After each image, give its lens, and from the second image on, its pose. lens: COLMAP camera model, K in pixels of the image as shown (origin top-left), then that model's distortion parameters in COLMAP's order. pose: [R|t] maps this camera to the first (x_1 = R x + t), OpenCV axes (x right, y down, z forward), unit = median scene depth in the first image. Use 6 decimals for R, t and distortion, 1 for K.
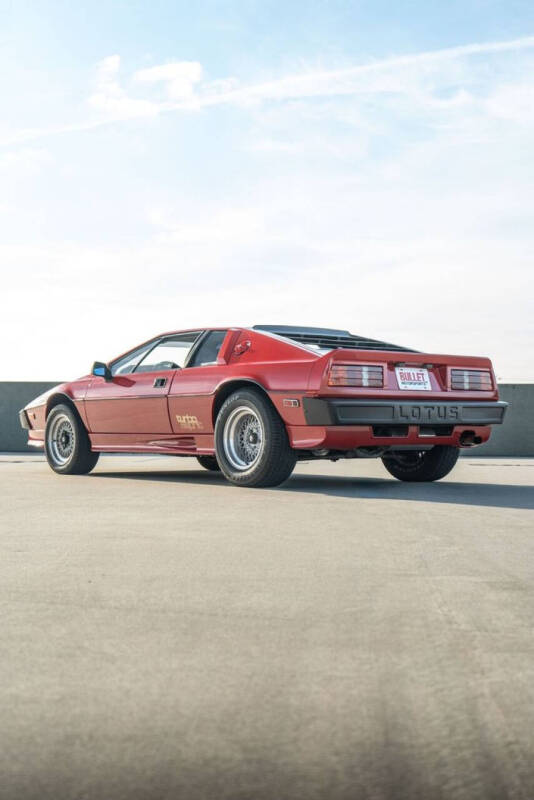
lens RADIAL K [[1110.5, 0, 267.0], [0, 1110.5, 400.0], [0, 0, 1]] dist [-0.000370, -0.014683]
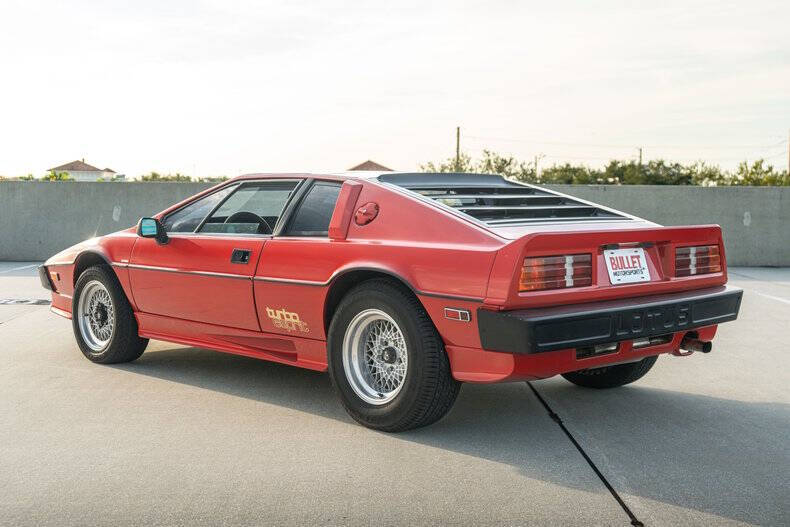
lens RADIAL K [[1096.7, 0, 395.0], [0, 1096.7, 263.5], [0, 0, 1]] dist [-0.000370, -0.014683]
pose [[0.996636, -0.006238, 0.081723, -0.060990], [-0.000799, 0.996312, 0.085797, -0.075172], [-0.081957, -0.085573, 0.992955, 0.344333]]
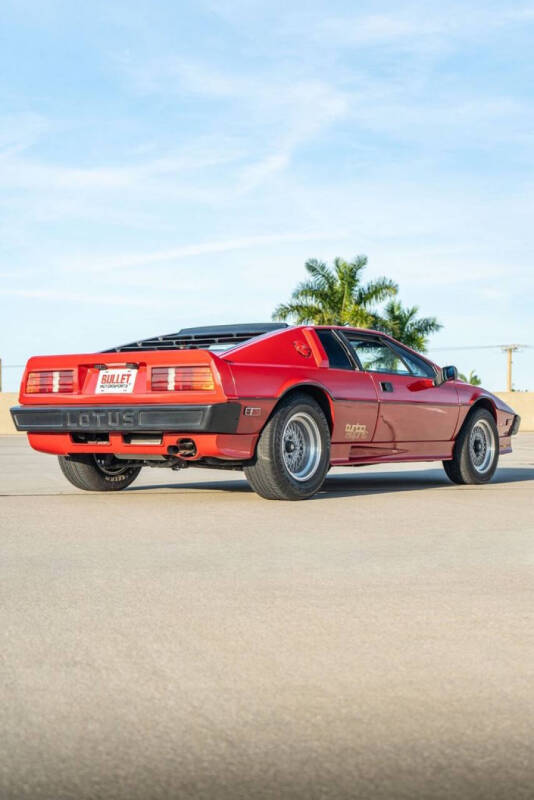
lens RADIAL K [[1110.5, 0, 267.0], [0, 1110.5, 400.0], [0, 0, 1]] dist [-0.000370, -0.014683]
pose [[0.254690, -0.025223, -0.966694, 1.020405], [0.009547, 0.999677, -0.023568, 0.018795], [0.966976, -0.003226, 0.254849, 0.865408]]
